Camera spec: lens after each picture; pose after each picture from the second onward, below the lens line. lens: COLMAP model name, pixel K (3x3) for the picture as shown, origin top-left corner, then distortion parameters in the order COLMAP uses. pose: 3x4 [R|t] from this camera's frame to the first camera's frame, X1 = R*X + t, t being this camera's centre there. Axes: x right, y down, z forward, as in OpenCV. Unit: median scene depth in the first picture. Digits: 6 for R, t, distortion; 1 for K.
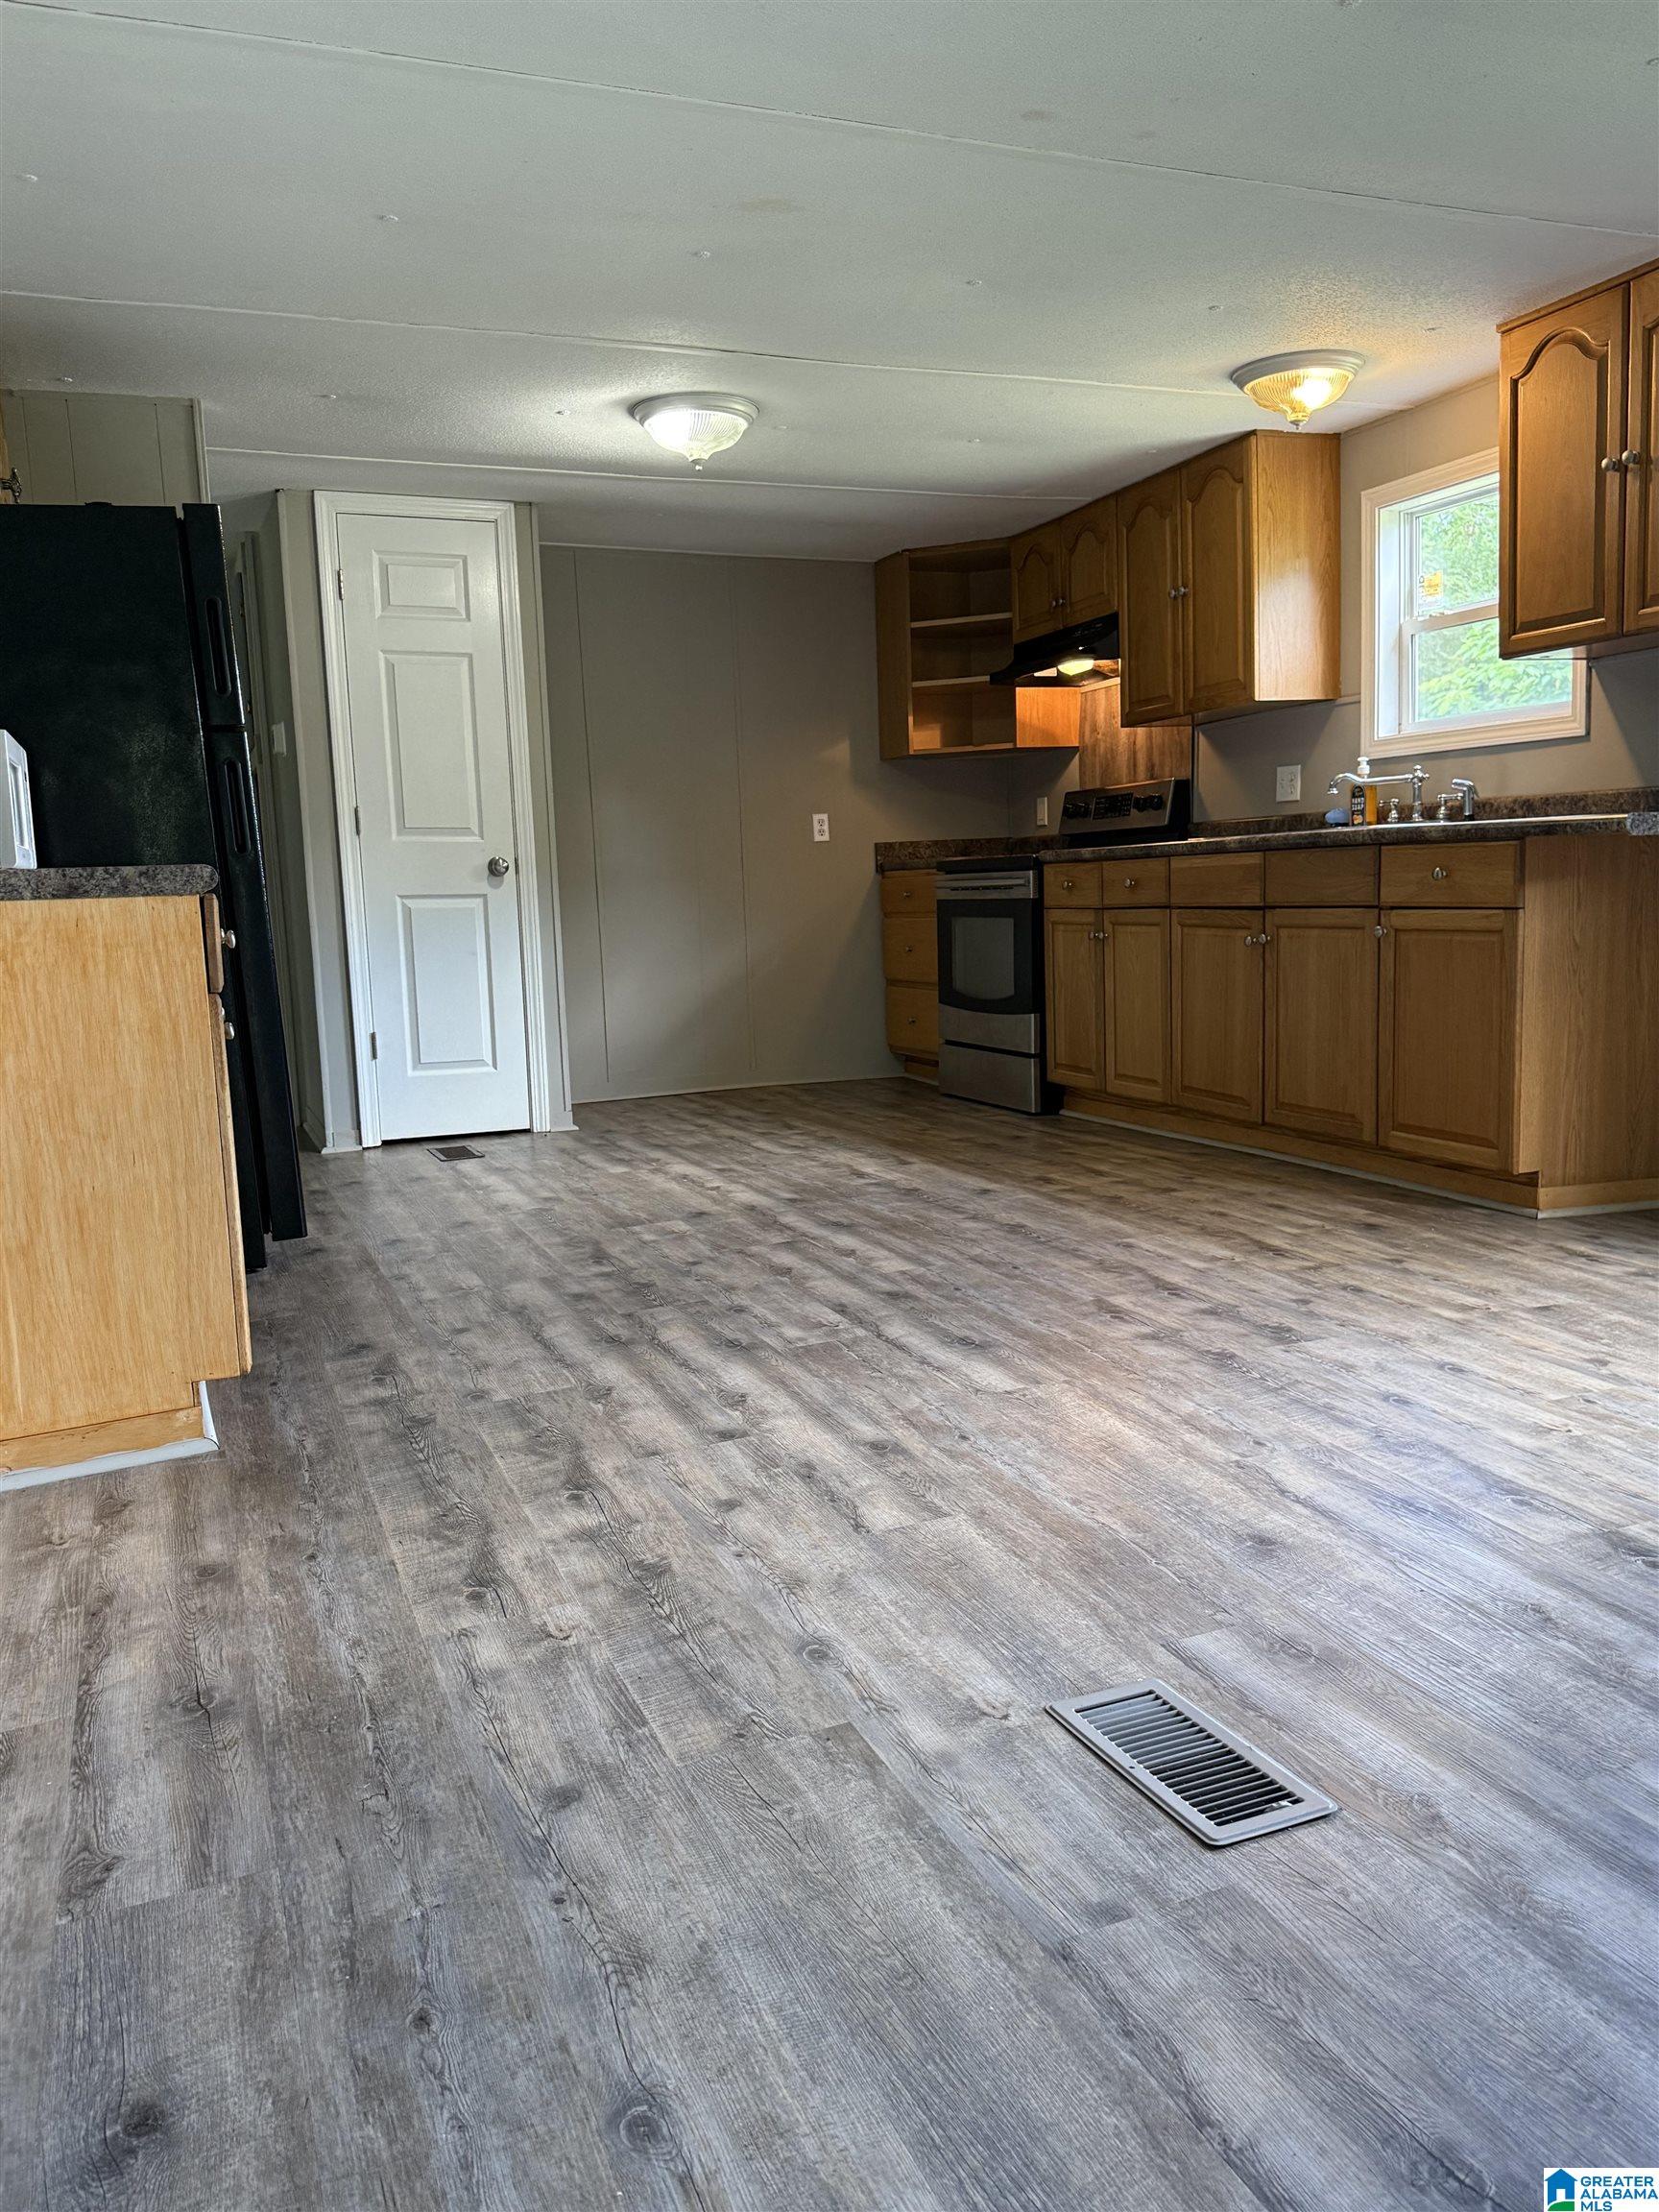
lens RADIAL K [[1627.3, 0, 829.5], [0, 1627.3, 1106.0], [0, 0, 1]] dist [0.173354, -0.366862]
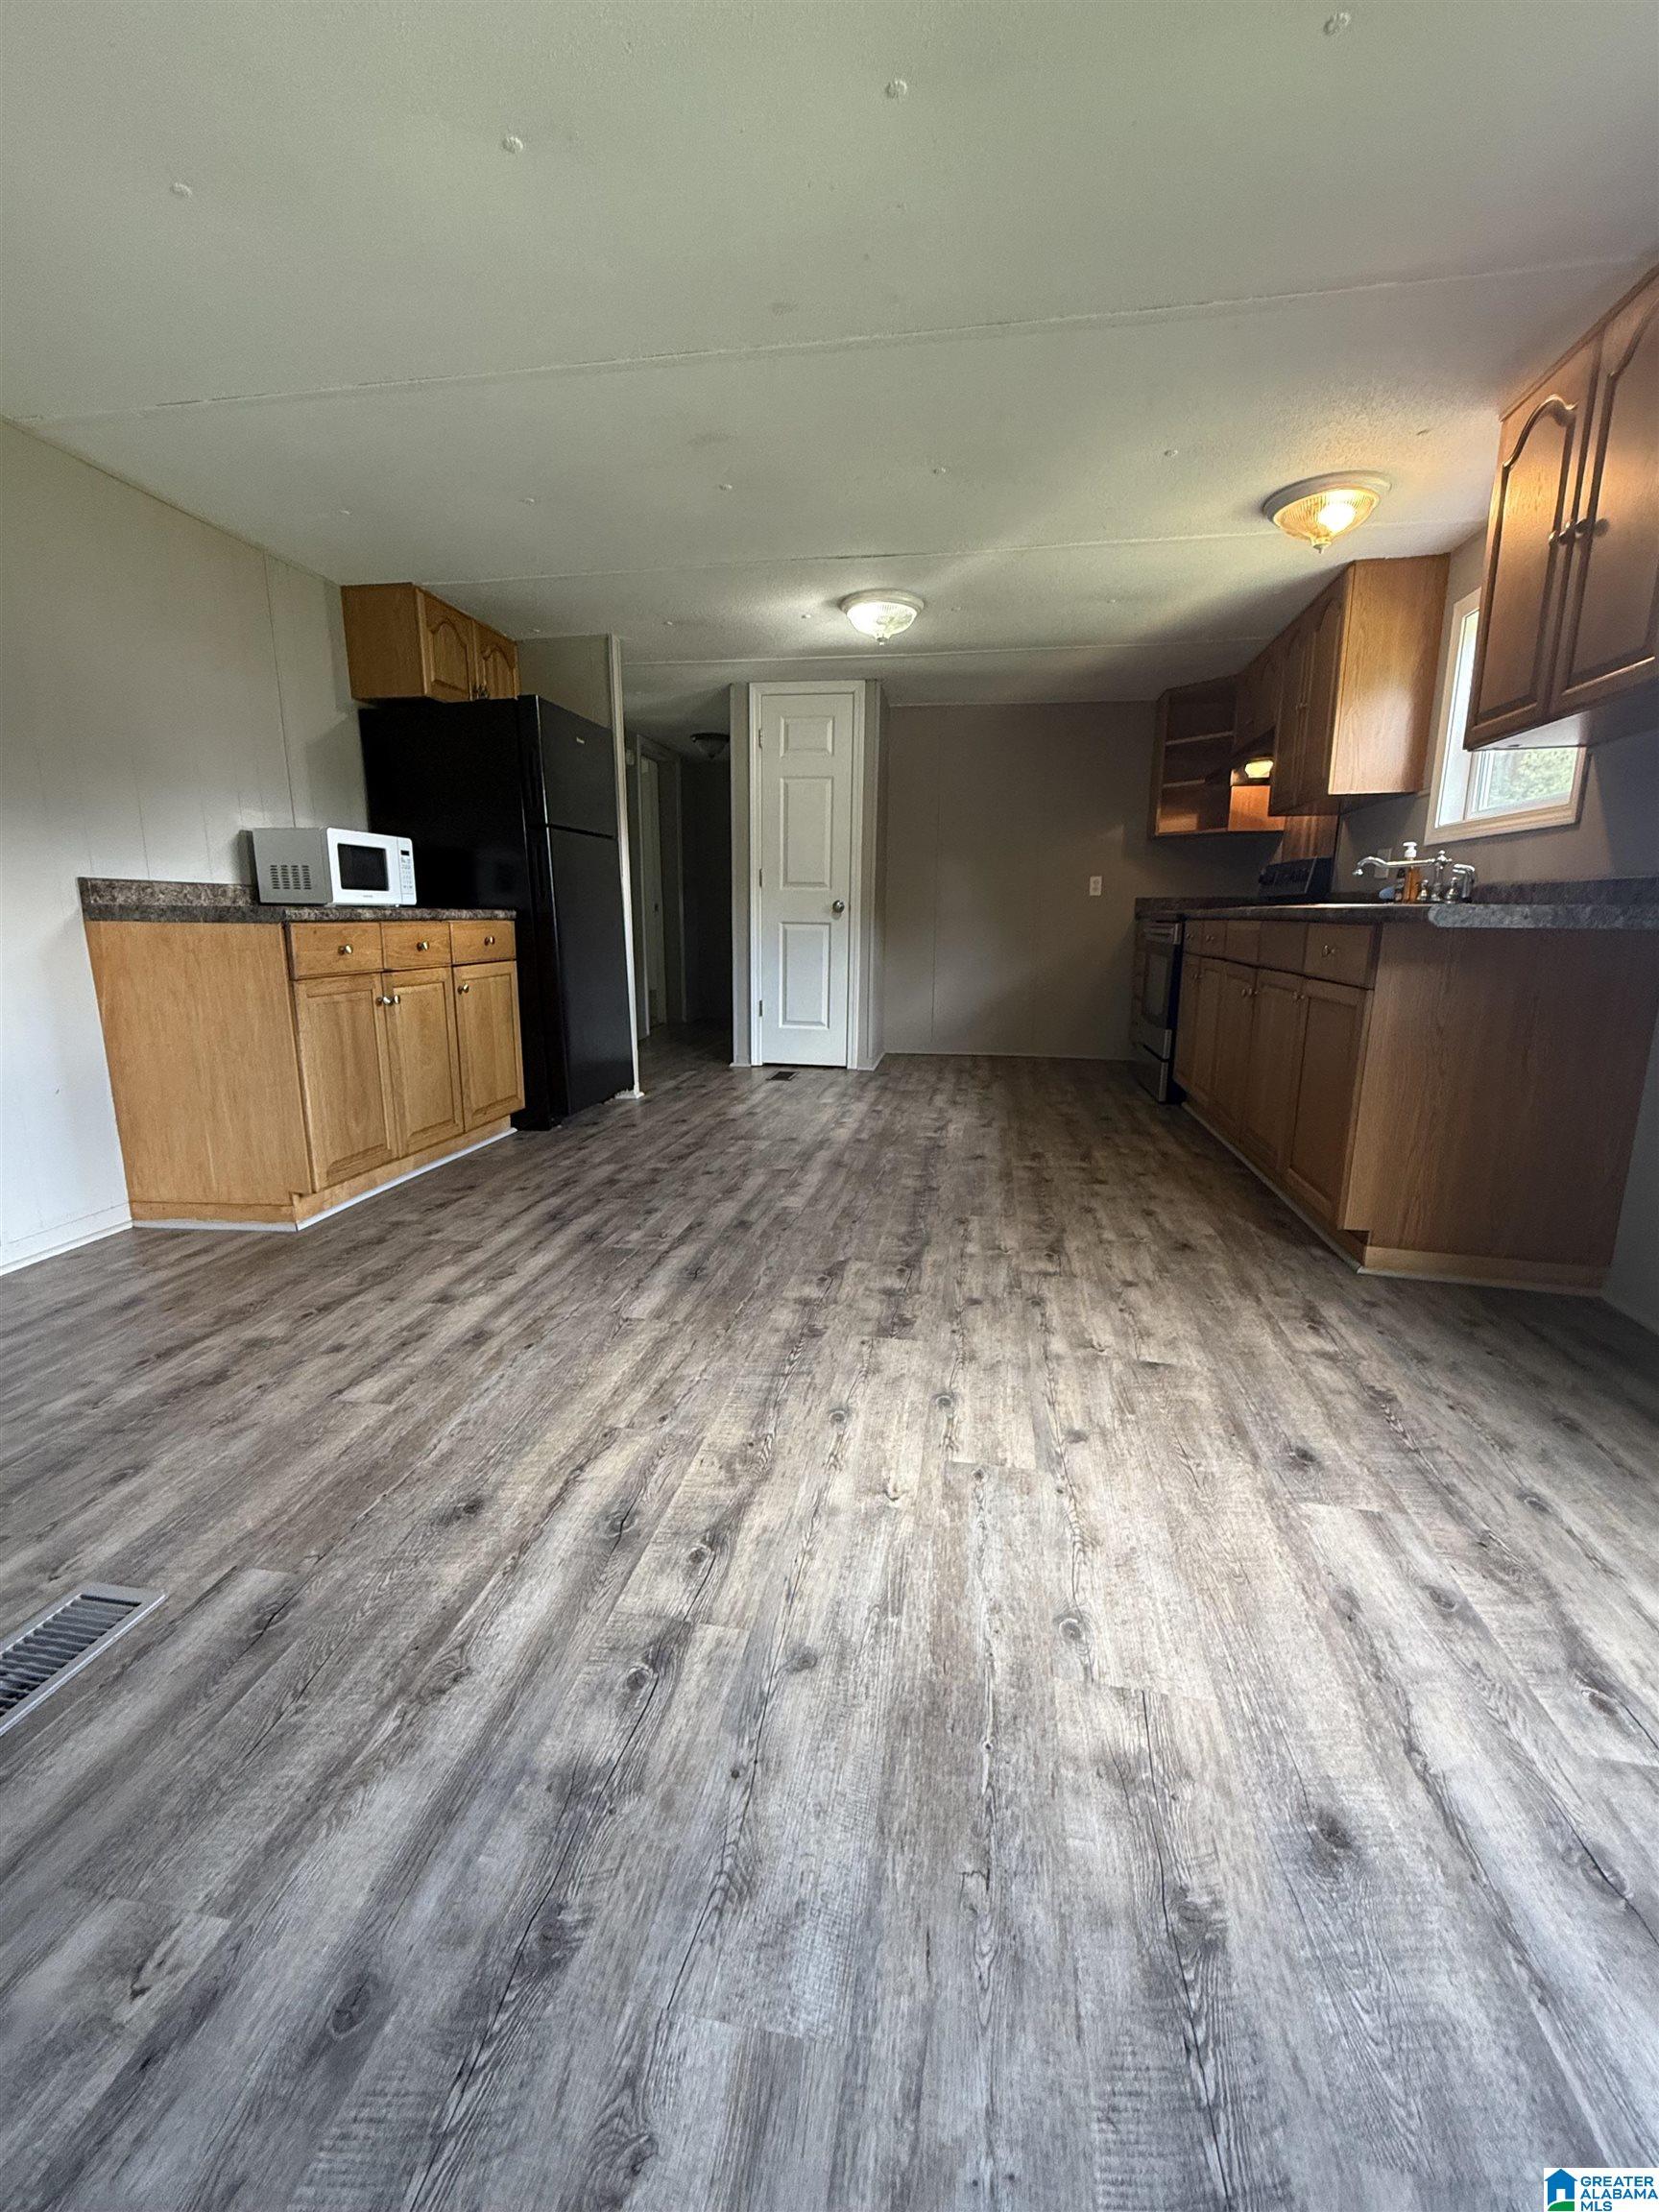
lens RADIAL K [[913.6, 0, 824.1], [0, 913.6, 1096.3], [0, 0, 1]] dist [0.000288, 0.000112]
pose [[0.850112, 0.143699, -0.506616, 0.540766], [-0.108767, 0.989218, 0.098073, -0.089209], [0.515246, -0.028270, 0.856576, 0.395731]]
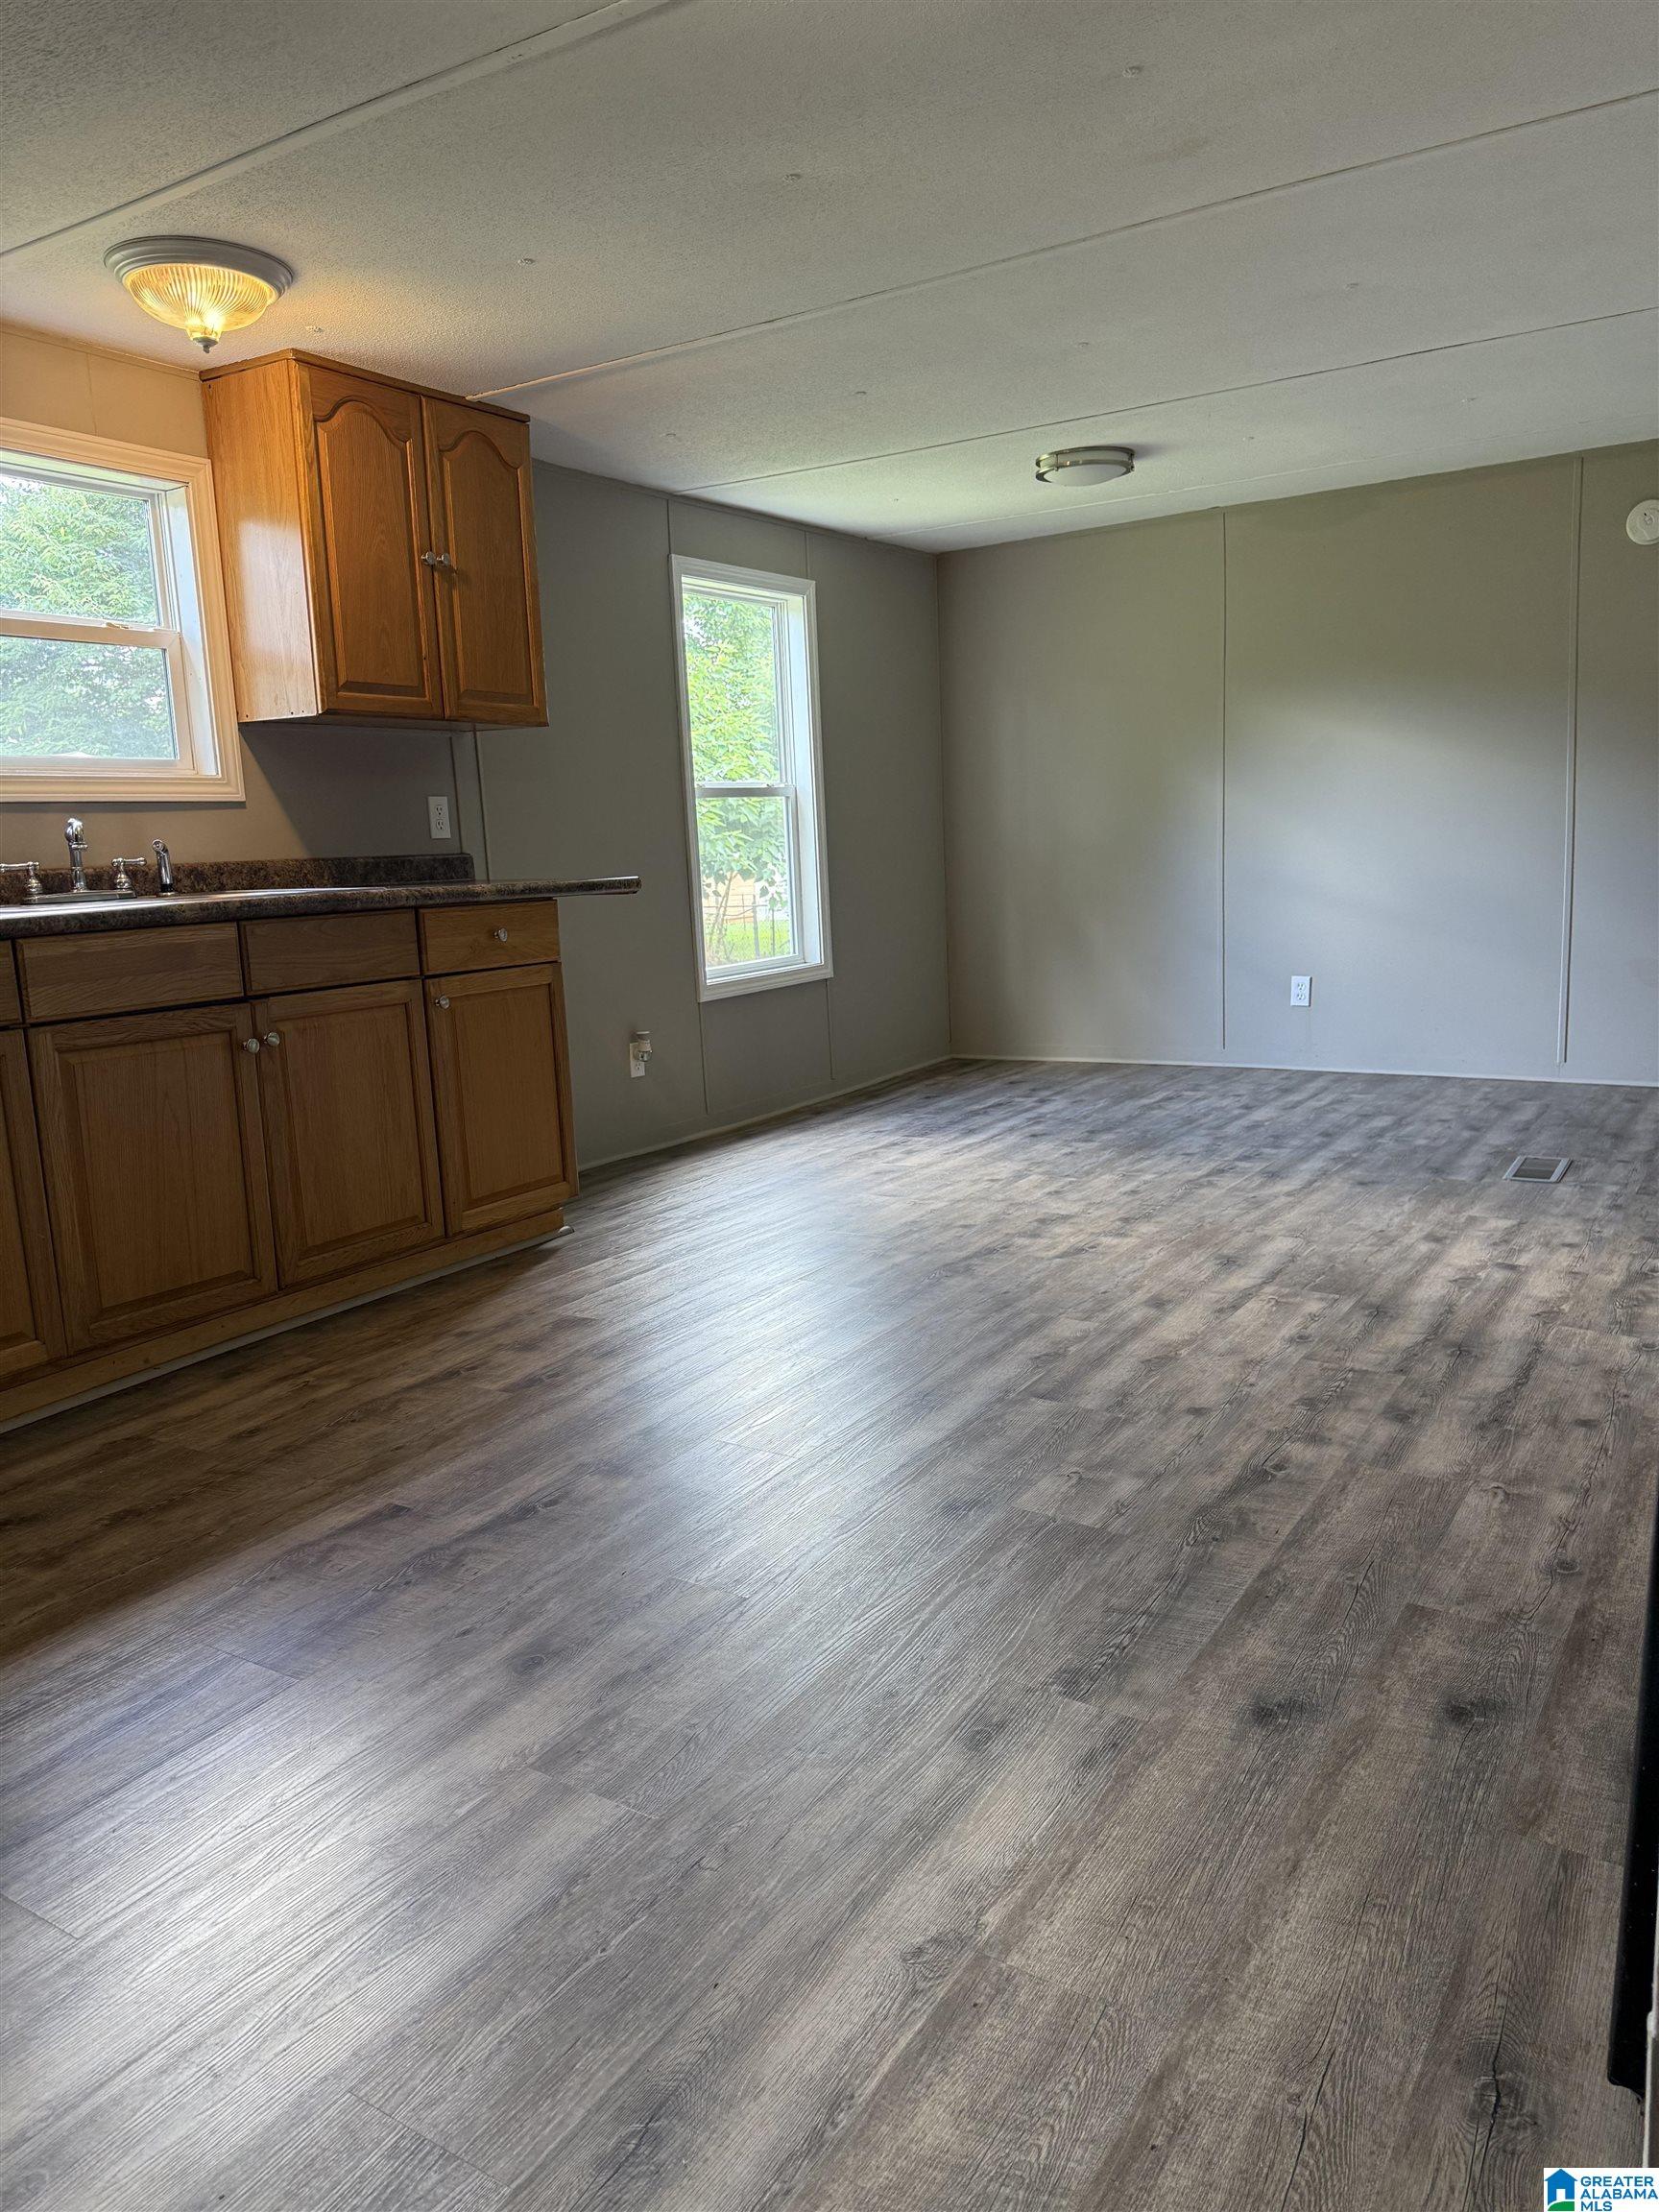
lens RADIAL K [[1591.5, 0, 791.1], [0, 1591.5, 1111.2], [0, 0, 1]] dist [0.142169, -0.300805]
pose [[-0.569586, -0.078399, 0.818184, -0.711188], [0.177306, 0.960284, 0.215448, -0.285648], [-0.802580, 0.267785, -0.533063, 1.870999]]
